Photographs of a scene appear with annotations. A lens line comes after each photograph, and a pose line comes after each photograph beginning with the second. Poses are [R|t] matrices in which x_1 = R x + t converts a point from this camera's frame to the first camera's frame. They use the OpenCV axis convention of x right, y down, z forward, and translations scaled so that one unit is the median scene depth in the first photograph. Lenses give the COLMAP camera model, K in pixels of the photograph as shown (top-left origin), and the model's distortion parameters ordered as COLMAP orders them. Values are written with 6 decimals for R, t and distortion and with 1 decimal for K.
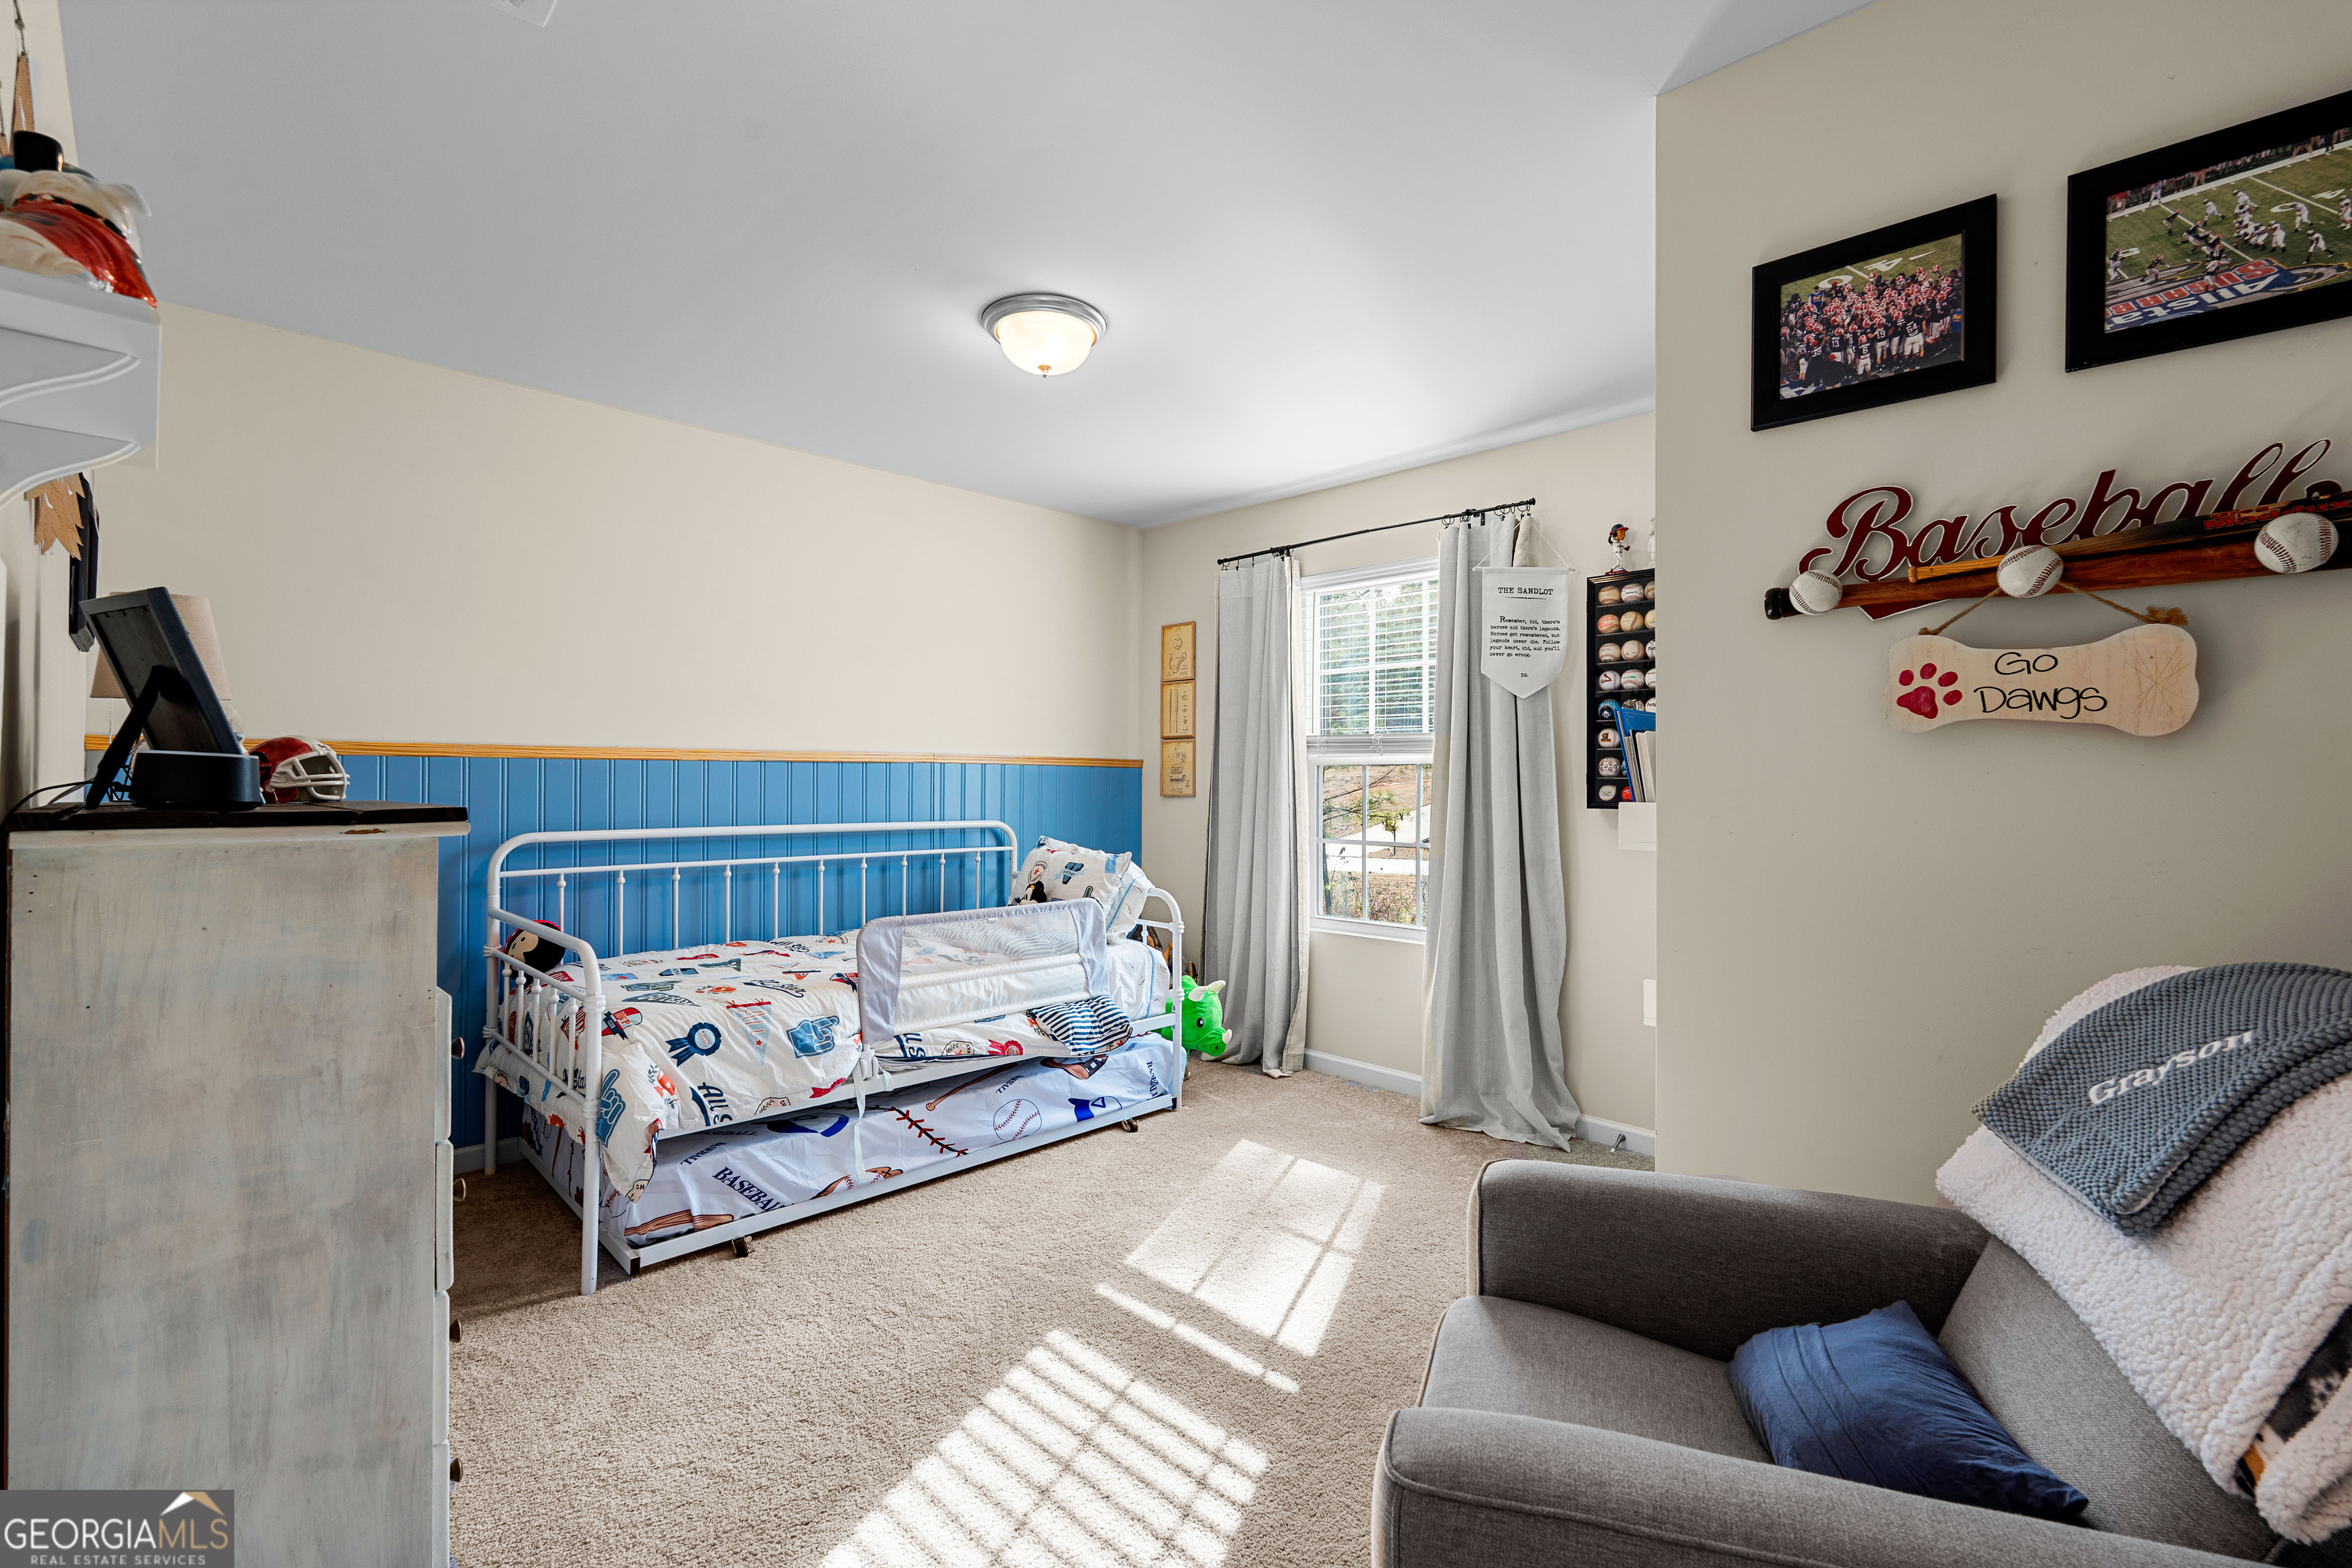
lens RADIAL K [[1033.7, 0, 1187.8], [0, 1033.7, 777.7], [0, 0, 1]] dist [-0.001824, -0.001661]
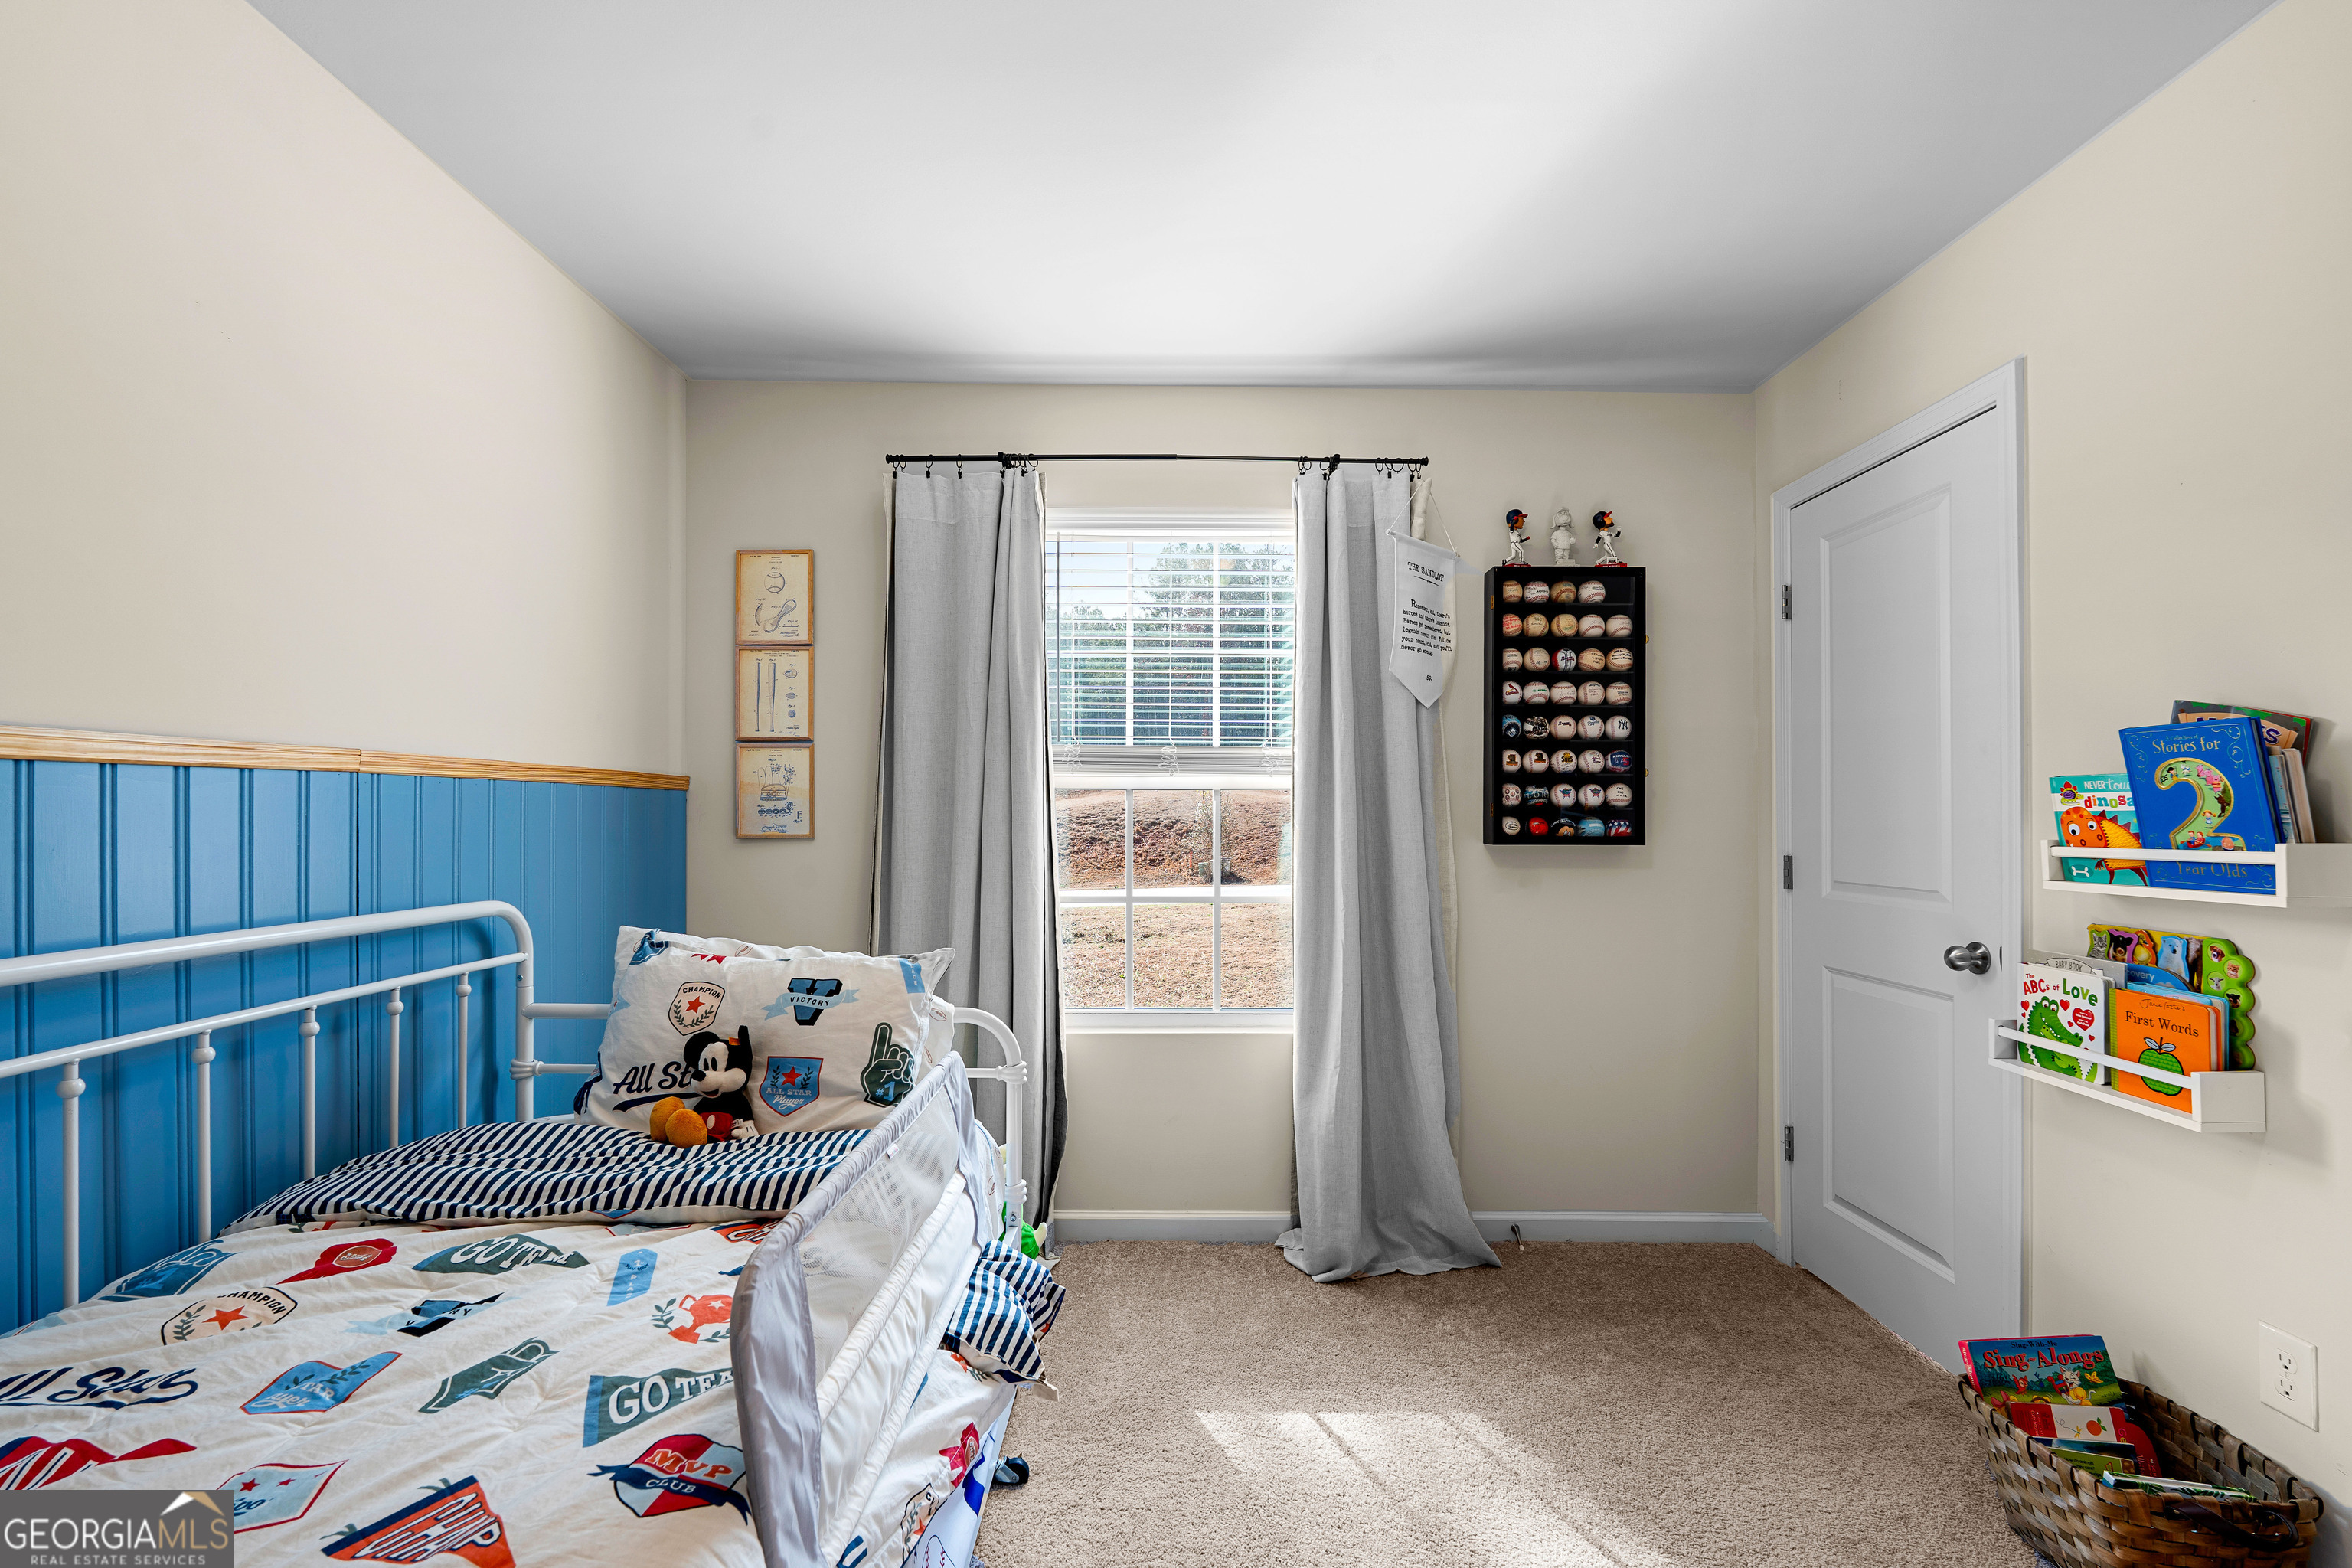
lens RADIAL K [[1033.7, 0, 1173.2], [0, 1033.7, 802.6], [0, 0, 1]] dist [-0.001824, -0.001661]
pose [[0.706749, 0.002122, 0.707462, -0.371049], [0.000903, 0.999992, -0.003901, -0.000519], [-0.707464, 0.003396, 0.706741, 0.576985]]
